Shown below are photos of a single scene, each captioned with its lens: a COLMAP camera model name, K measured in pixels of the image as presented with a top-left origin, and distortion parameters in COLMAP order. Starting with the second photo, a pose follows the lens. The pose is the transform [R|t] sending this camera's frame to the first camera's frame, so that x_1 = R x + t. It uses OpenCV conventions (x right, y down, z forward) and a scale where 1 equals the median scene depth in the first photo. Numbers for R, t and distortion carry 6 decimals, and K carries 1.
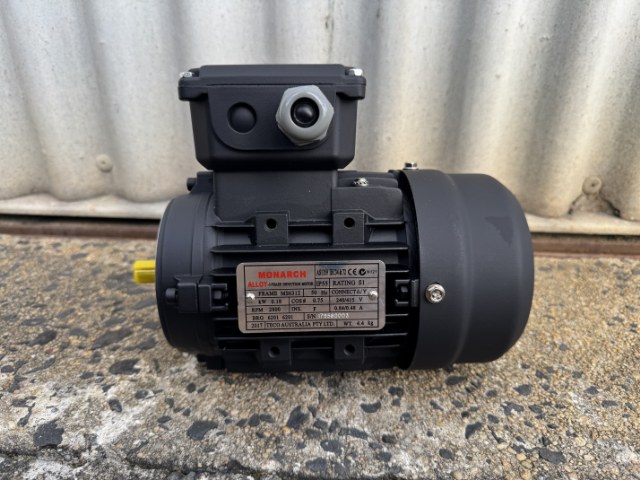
lens RADIAL K [[471.5, 0, 320.0], [0, 471.5, 240.0], [0, 0, 1]] dist [-0.041408, 0.006350]
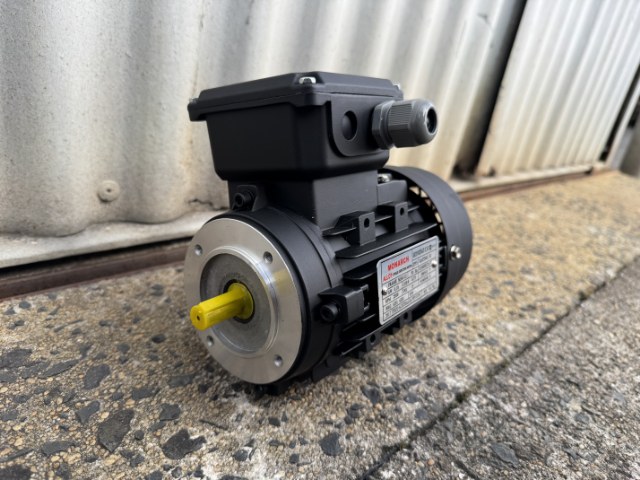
lens RADIAL K [[471.5, 0, 320.0], [0, 471.5, 240.0], [0, 0, 1]] dist [-0.041408, 0.006350]
pose [[0.642833, -0.185846, 0.743120, -0.830346], [0.182231, 0.979373, 0.087292, -0.092759], [-0.744015, 0.079305, 0.663440, 0.305309]]
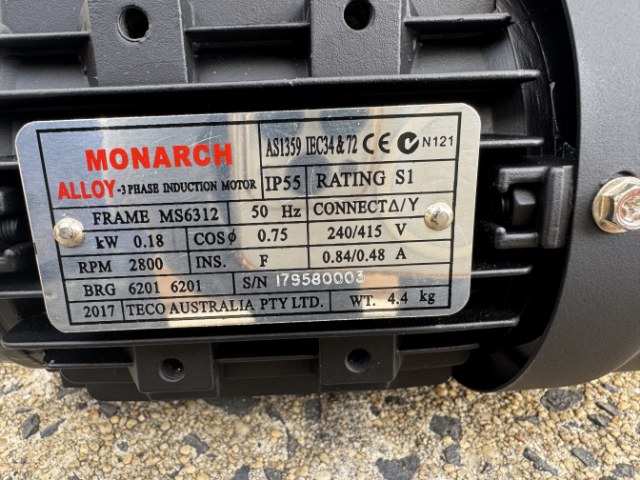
lens RADIAL K [[466.6, 0, 277.4], [0, 466.6, 240.6], [0, 0, 1]] dist [-0.033008, -0.000125]
pose [[0.999248, -0.025592, -0.029124, 0.006598], [0.028189, 0.995308, 0.092561, 0.081839], [0.026618, -0.093312, 0.995281, 0.539253]]
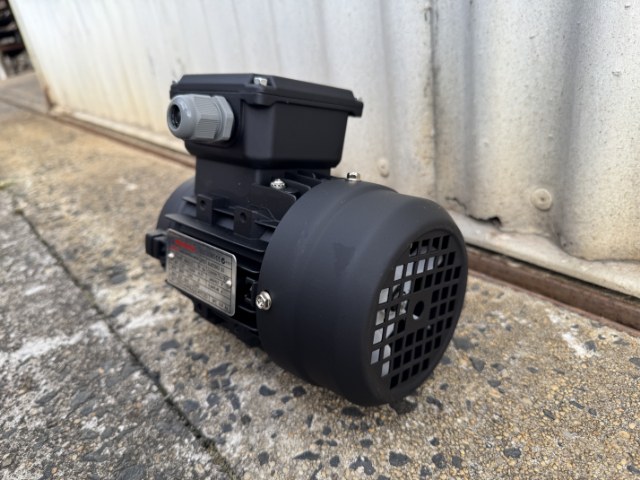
lens RADIAL K [[471.5, 0, 320.0], [0, 471.5, 240.0], [0, 0, 1]] dist [-0.041408, 0.006350]
pose [[0.700703, 0.240940, -0.671538, 0.801969], [-0.208293, 0.969329, 0.130445, -0.141814], [0.682371, 0.048473, 0.729398, 0.267036]]
